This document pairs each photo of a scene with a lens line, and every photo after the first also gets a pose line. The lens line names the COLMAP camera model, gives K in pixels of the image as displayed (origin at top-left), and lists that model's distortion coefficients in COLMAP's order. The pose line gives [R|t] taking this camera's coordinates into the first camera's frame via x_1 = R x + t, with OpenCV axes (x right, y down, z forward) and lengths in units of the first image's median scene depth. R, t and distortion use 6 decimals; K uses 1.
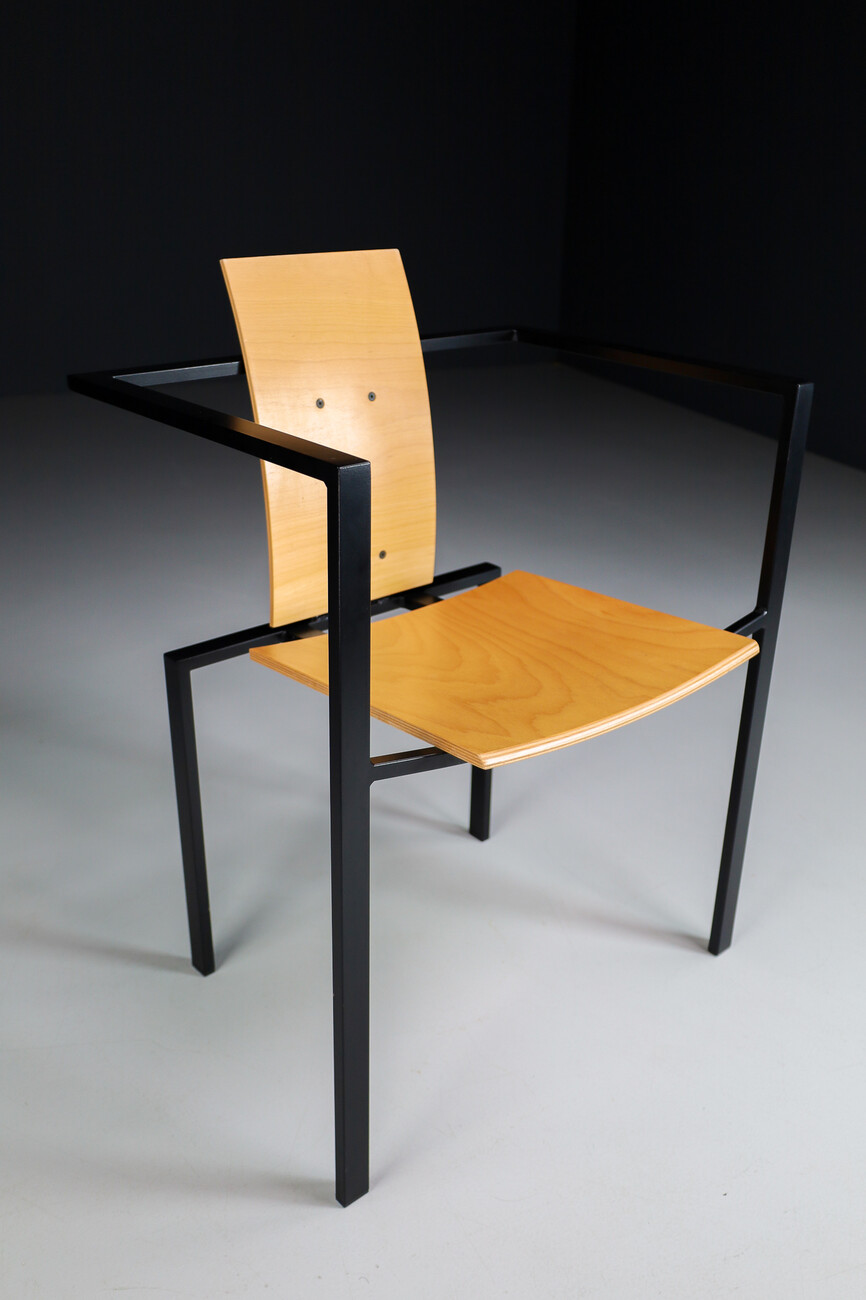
lens RADIAL K [[1207.0, 0, 428.1], [0, 1207.0, 654.4], [0, 0, 1]] dist [-0.032124, 0.000000]
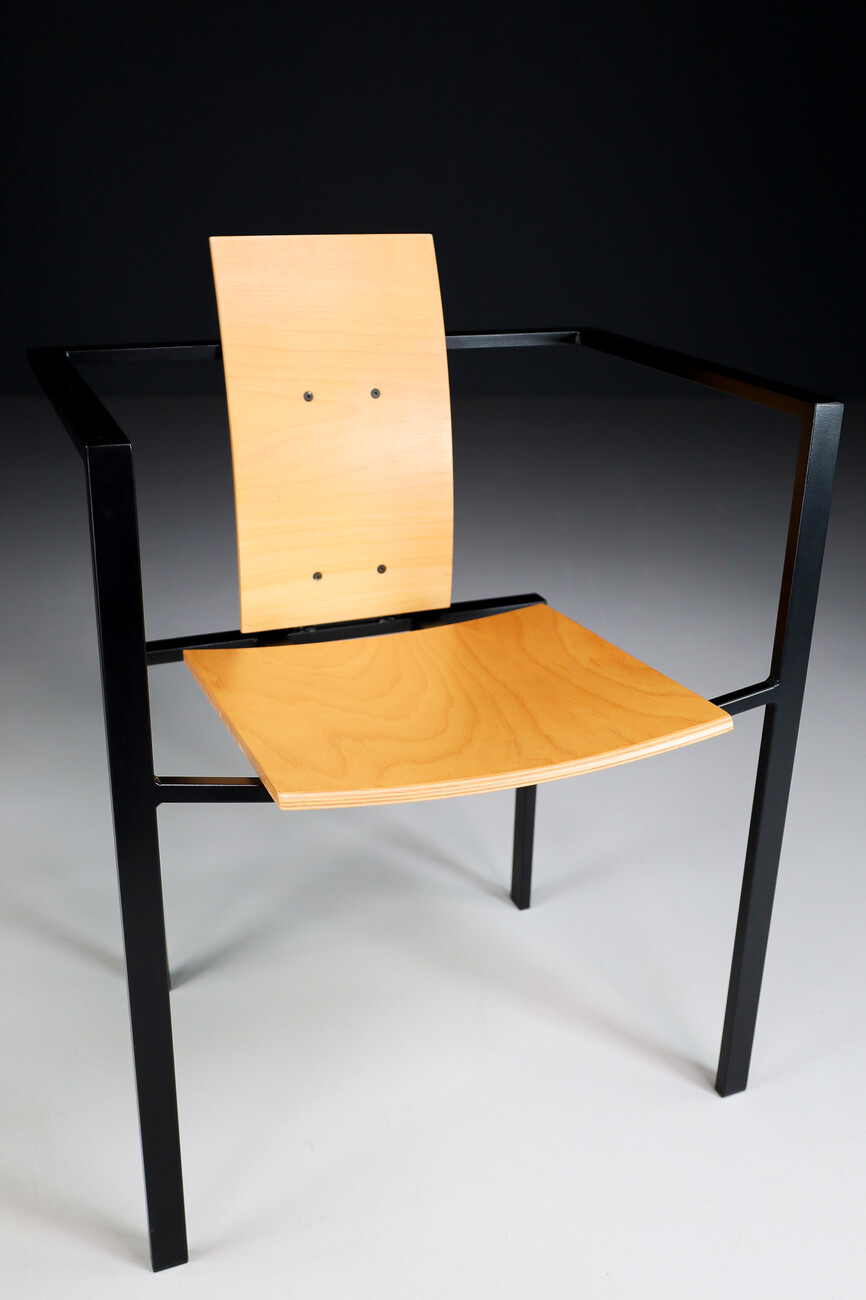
lens RADIAL K [[1273.7, 0, 436.3], [0, 1273.7, 649.7], [0, 0, 1]] dist [-0.026673, 0.000000]
pose [[0.944253, 0.119818, -0.306642, 0.314719], [-0.129743, 0.991474, -0.012110, -0.017409], [0.302577, 0.051220, 0.951748, 0.113258]]
